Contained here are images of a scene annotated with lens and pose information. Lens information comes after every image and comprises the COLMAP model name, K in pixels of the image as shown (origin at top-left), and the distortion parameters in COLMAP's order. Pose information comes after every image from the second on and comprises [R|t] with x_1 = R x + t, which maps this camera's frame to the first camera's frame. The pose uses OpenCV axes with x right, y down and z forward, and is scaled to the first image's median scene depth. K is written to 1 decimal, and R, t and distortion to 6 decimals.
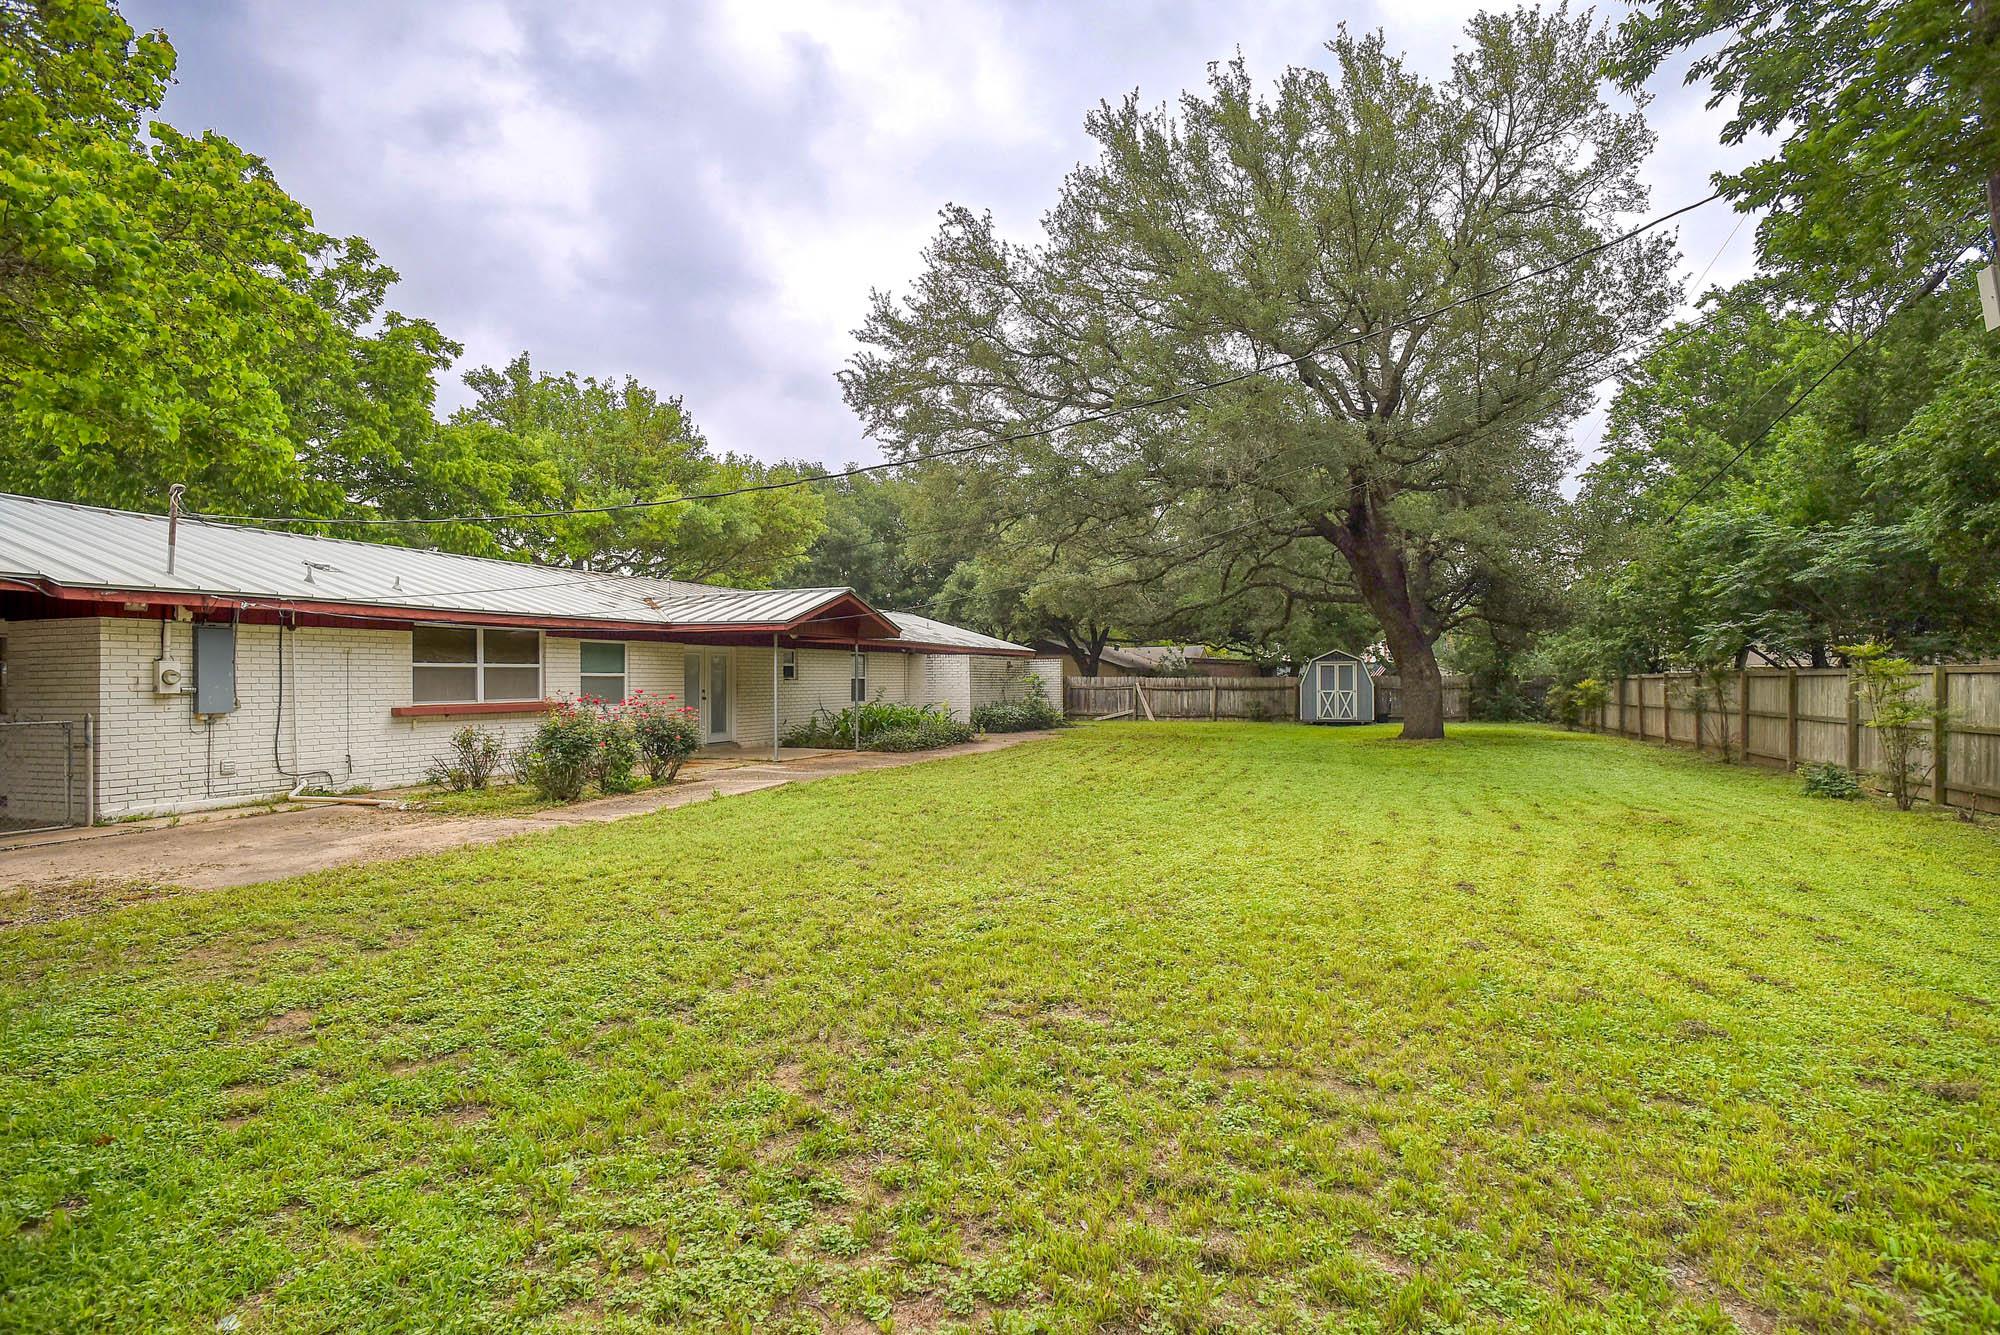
lens RADIAL K [[1027.3, 0, 1000.0], [0, 1027.3, 667.5], [0, 0, 1]] dist [0.004146, 0.001367]
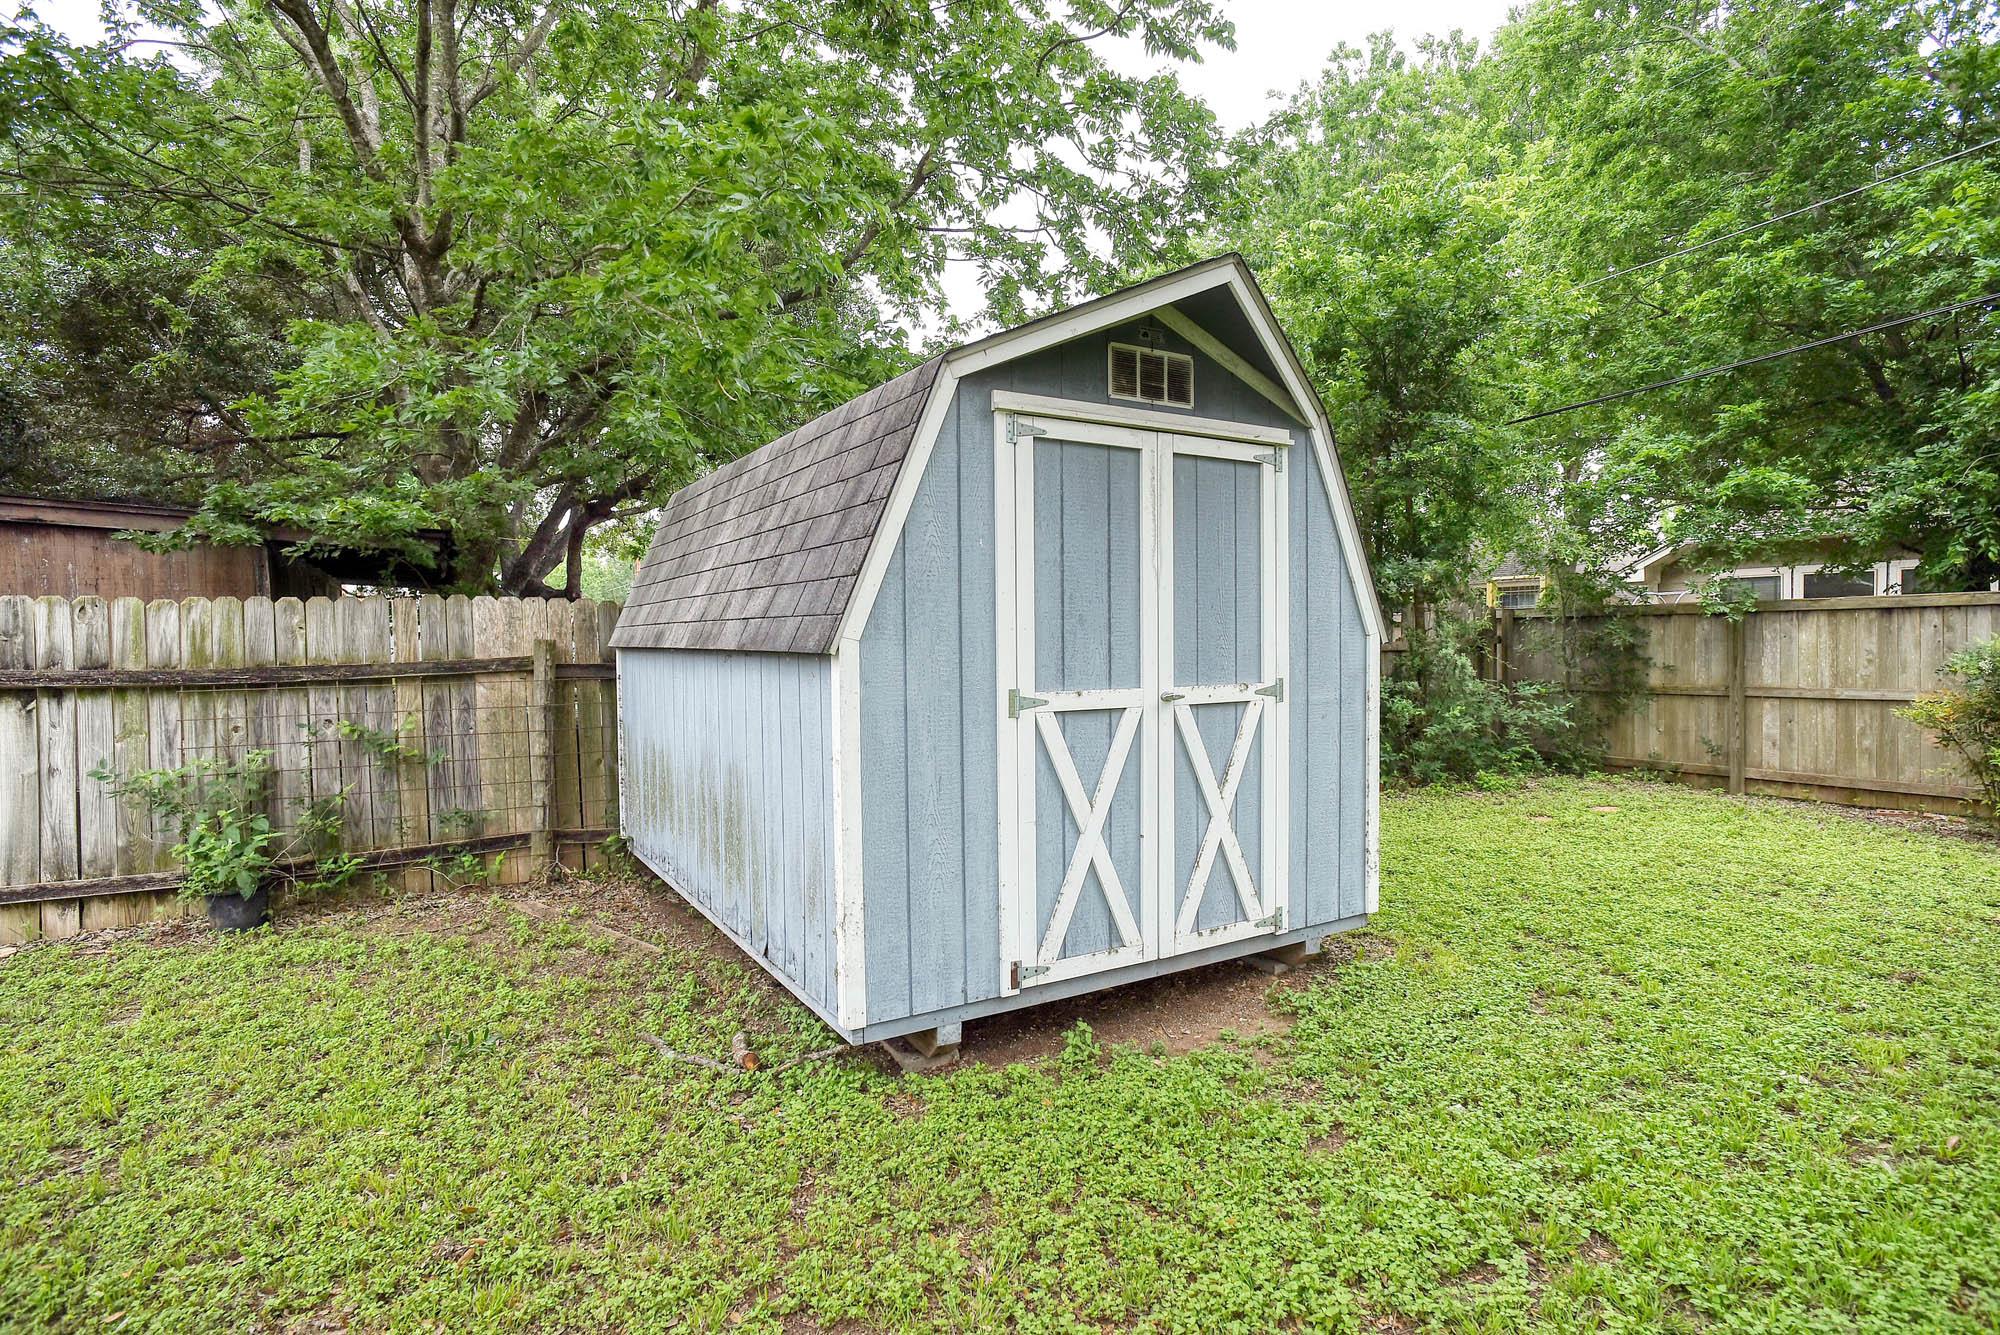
lens RADIAL K [[1027.3, 0, 1000.0], [0, 1027.3, 667.5], [0, 0, 1]] dist [0.004146, 0.001367]
pose [[0.638635, -0.037777, 0.768582, 0.235491], [0.007055, 0.999040, 0.043243, 0.015923], [-0.769478, -0.022194, 0.638288, 0.942415]]
